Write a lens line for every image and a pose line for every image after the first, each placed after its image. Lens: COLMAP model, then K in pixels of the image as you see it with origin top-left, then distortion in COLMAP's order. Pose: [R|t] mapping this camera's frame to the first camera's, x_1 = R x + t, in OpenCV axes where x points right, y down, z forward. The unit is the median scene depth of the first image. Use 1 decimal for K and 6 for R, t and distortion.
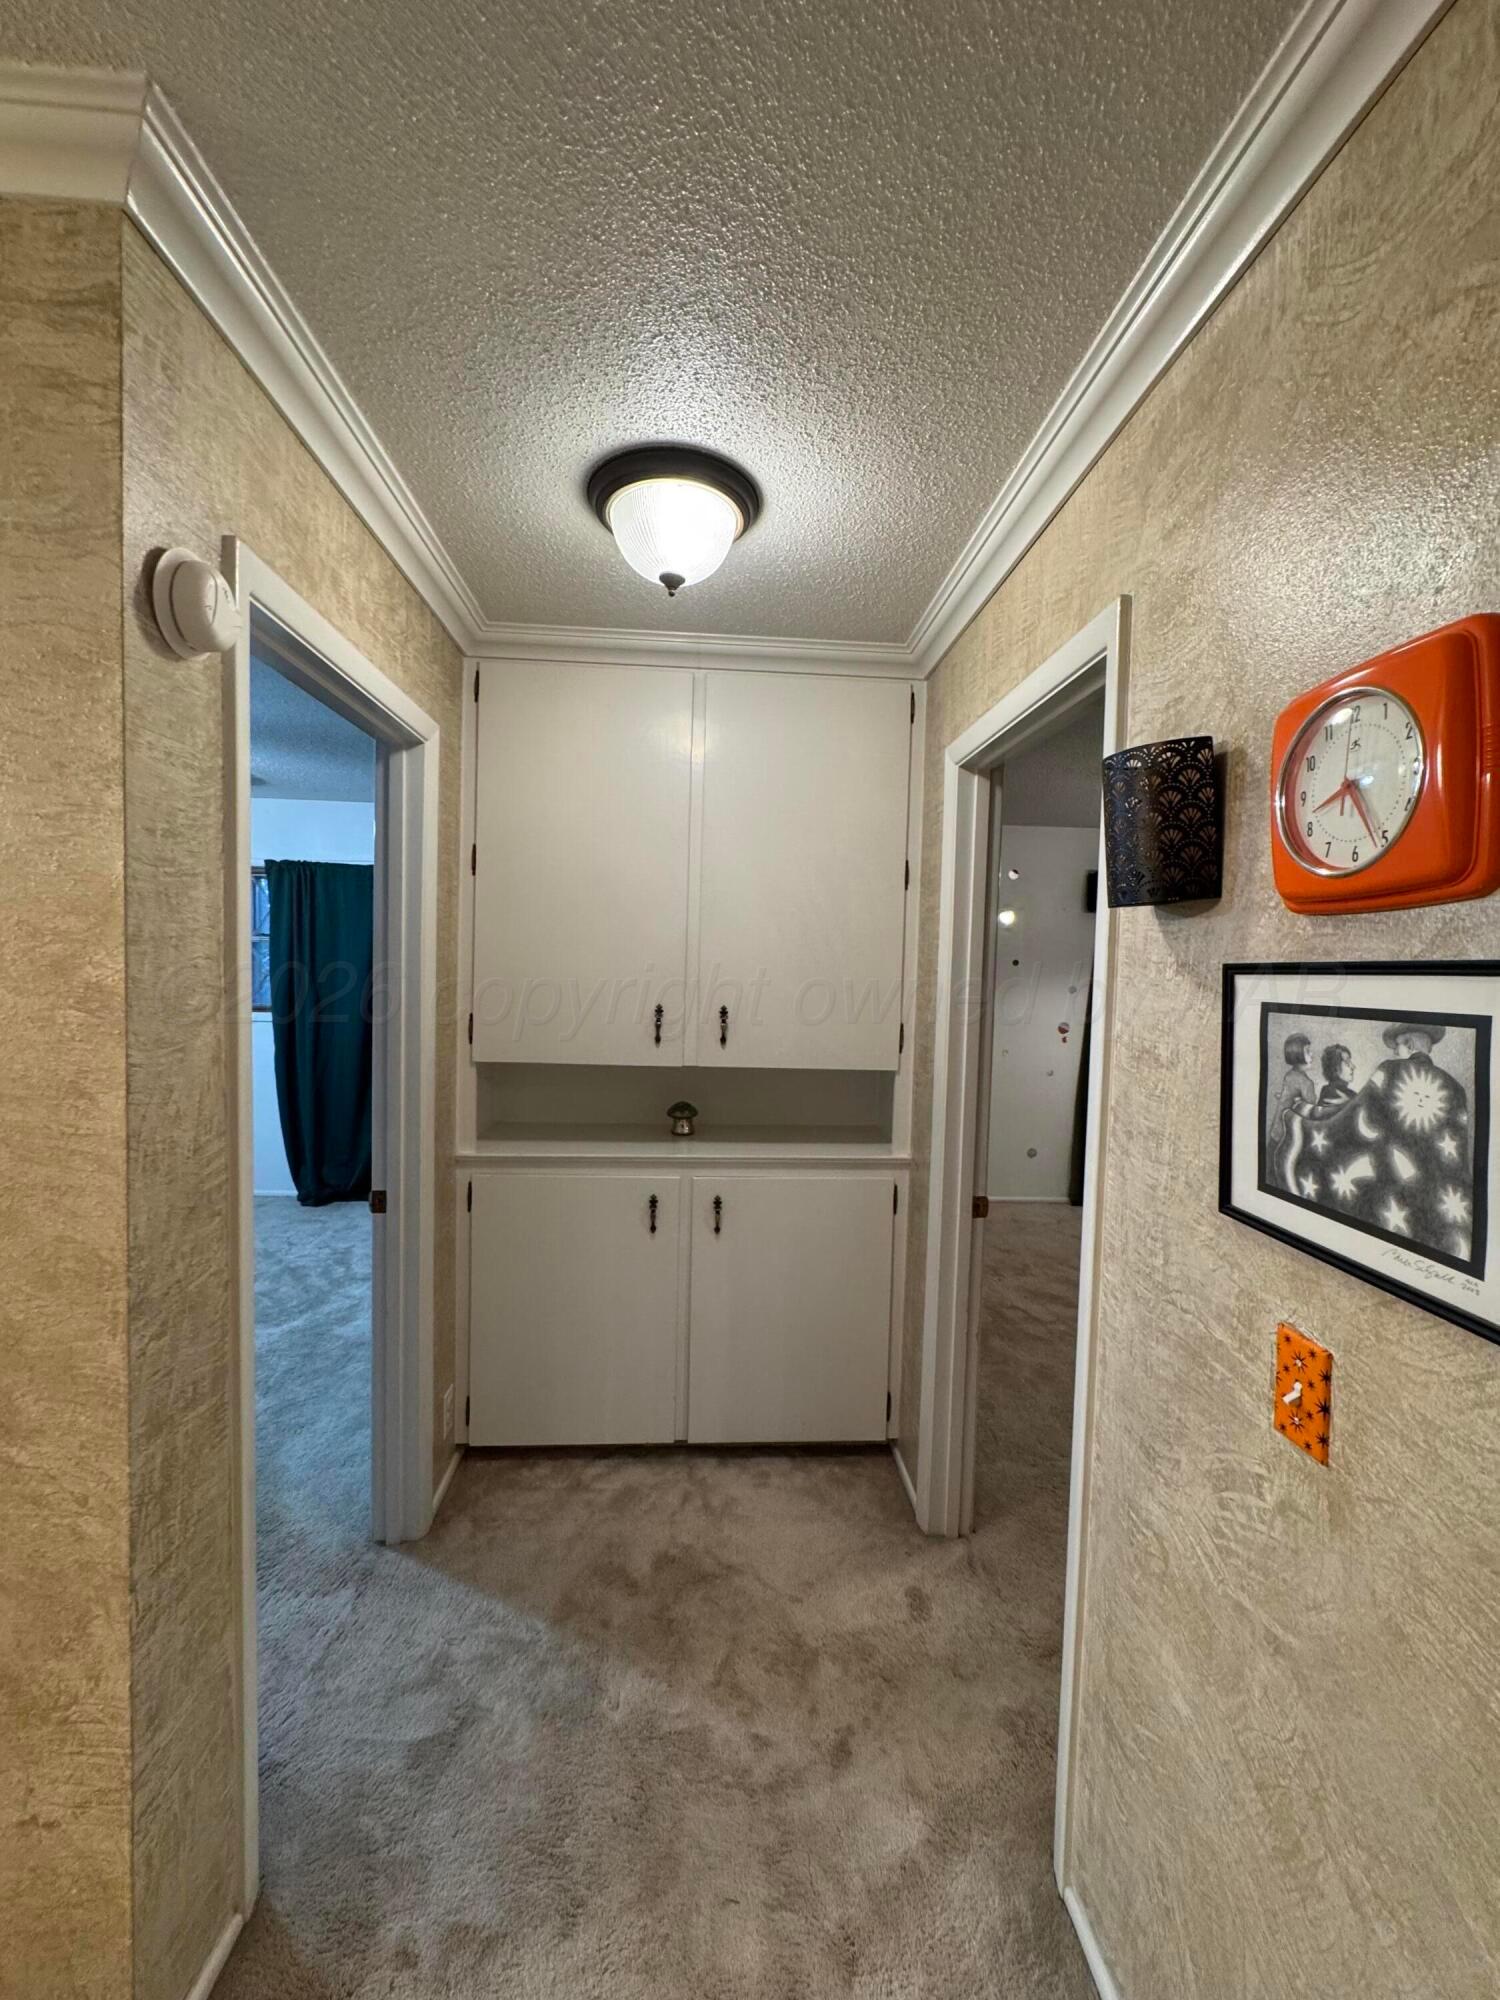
lens RADIAL K [[794.5, 0, 750.5], [0, 794.5, 1004.2], [0, 0, 1]] dist [-0.013662, -0.000038]
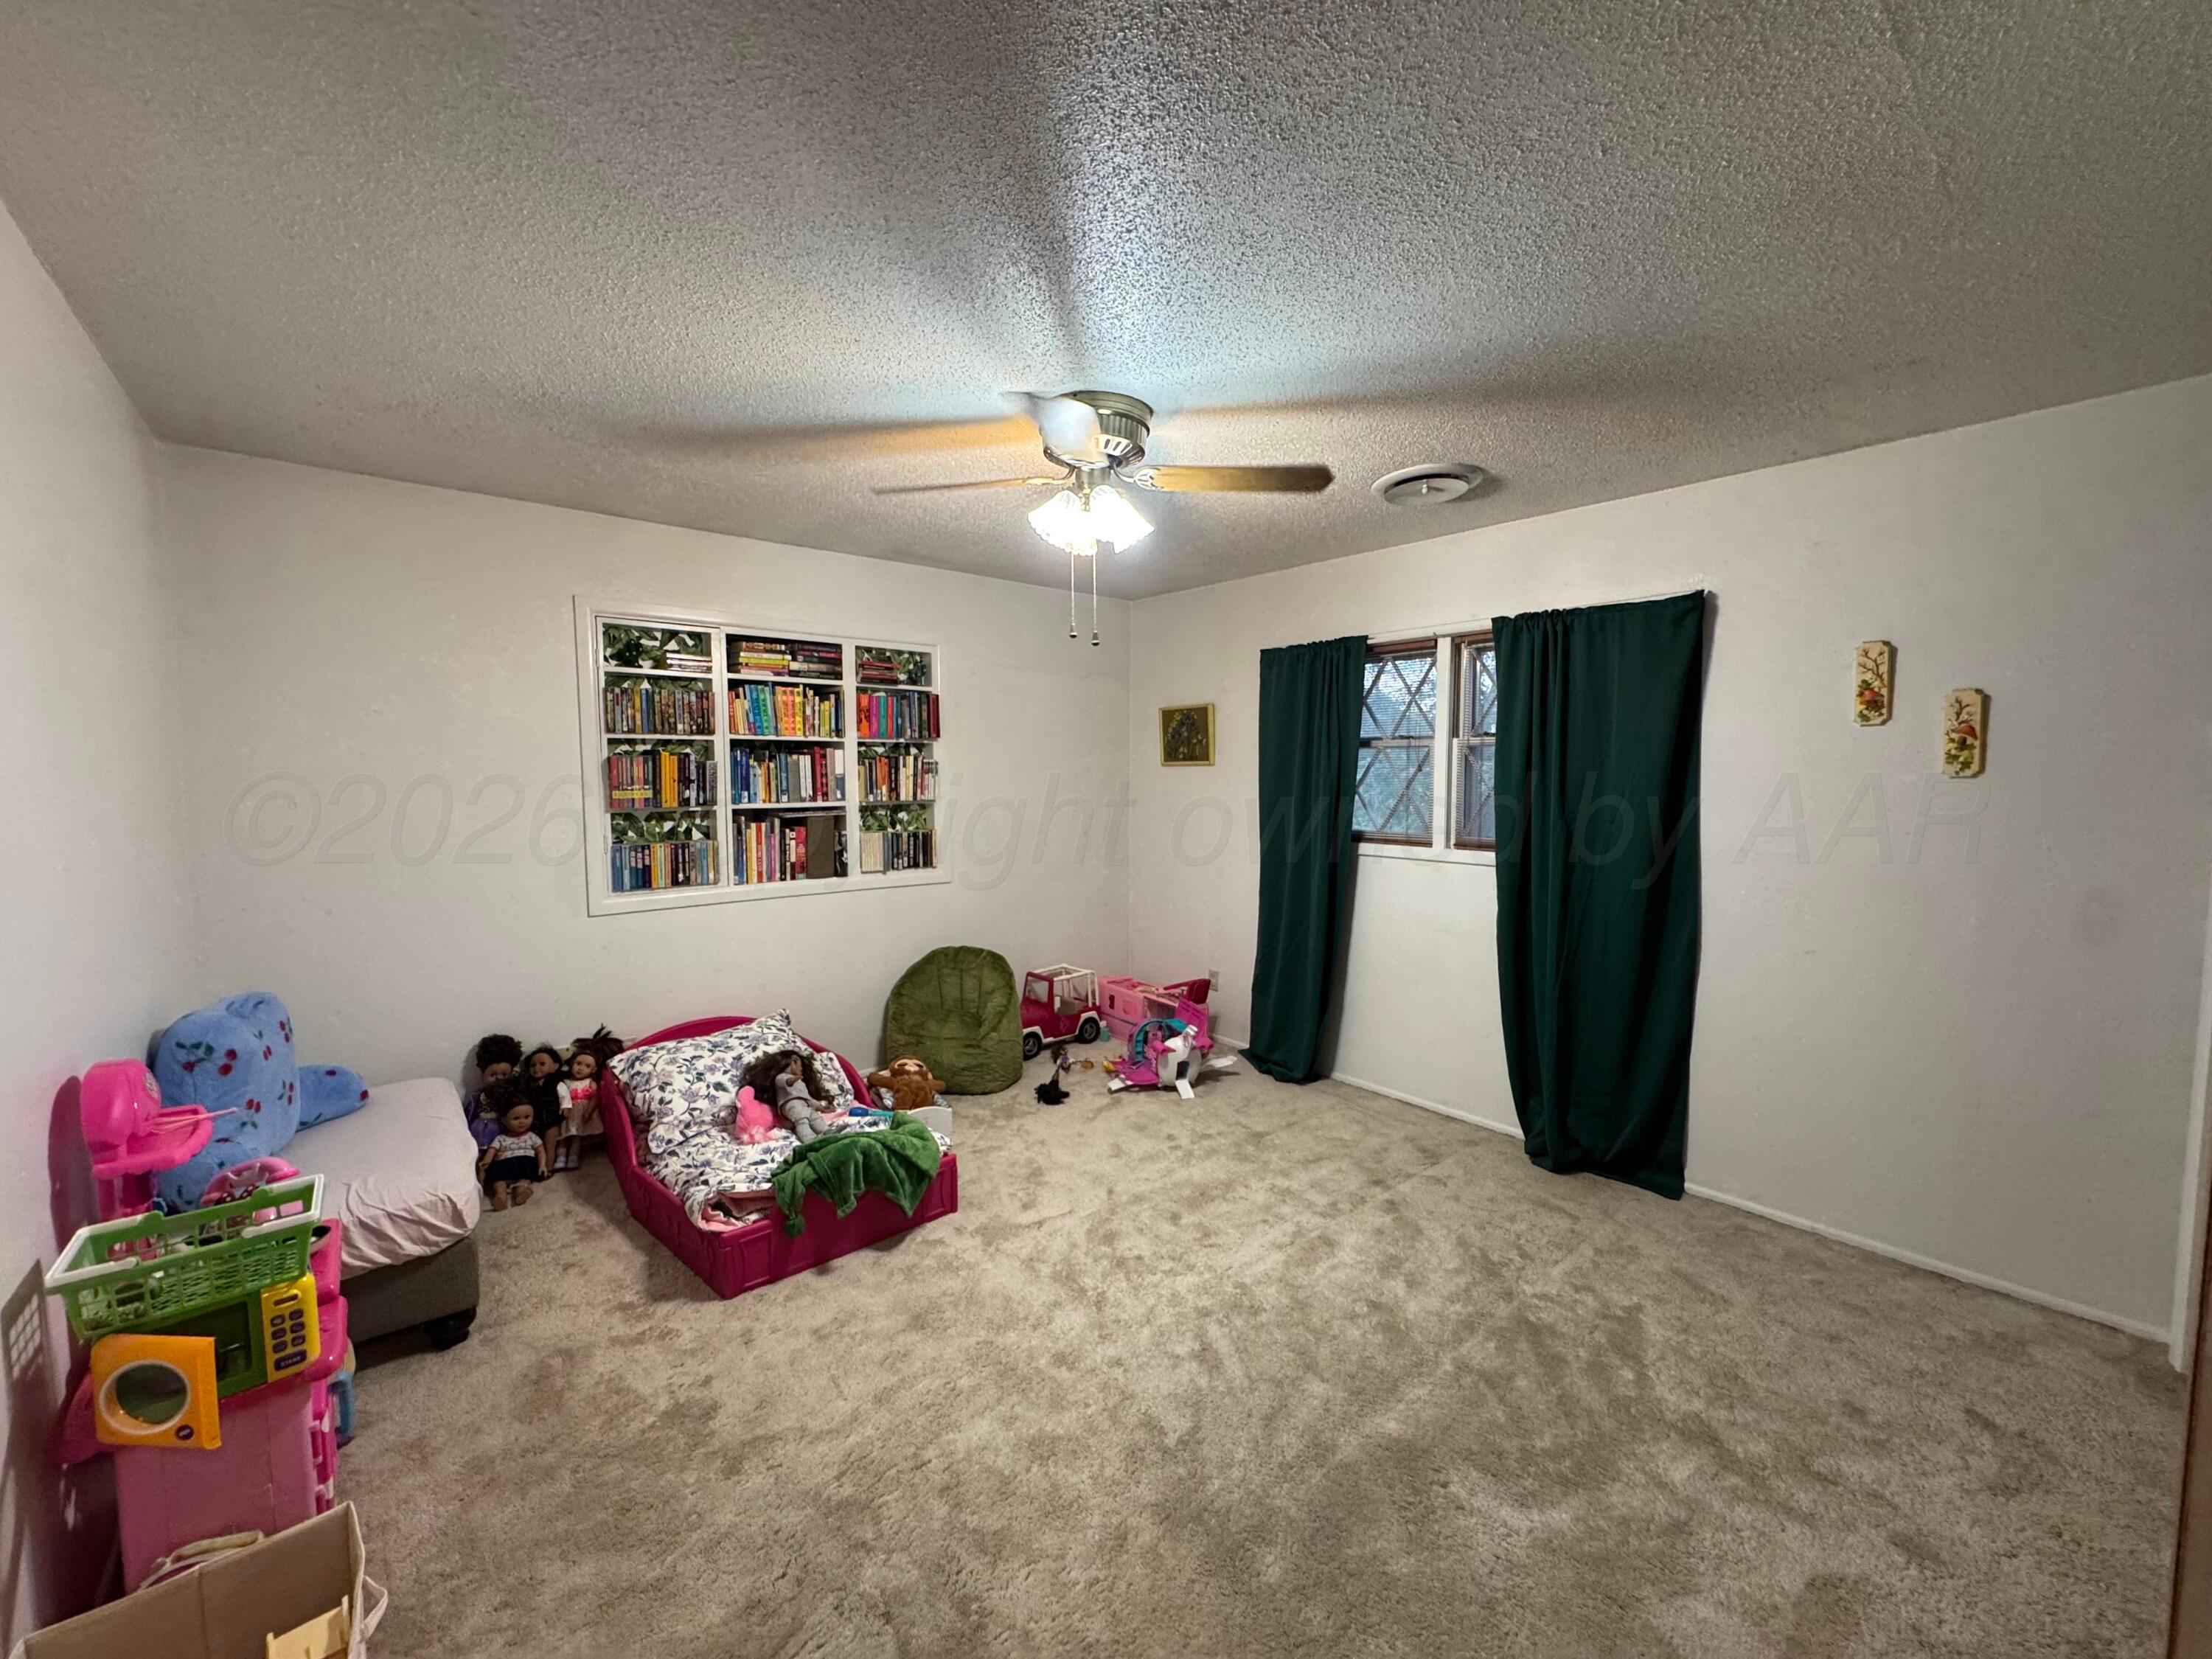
lens RADIAL K [[878.7, 0, 1102.9], [0, 878.7, 832.9], [0, 0, 1]] dist [-0.013662, -0.000038]
pose [[0.599315, 0.029799, -0.799958, -0.240011], [-0.020368, 0.999551, 0.021974, -0.016130], [0.800254, 0.003124, 0.599653, 0.331834]]
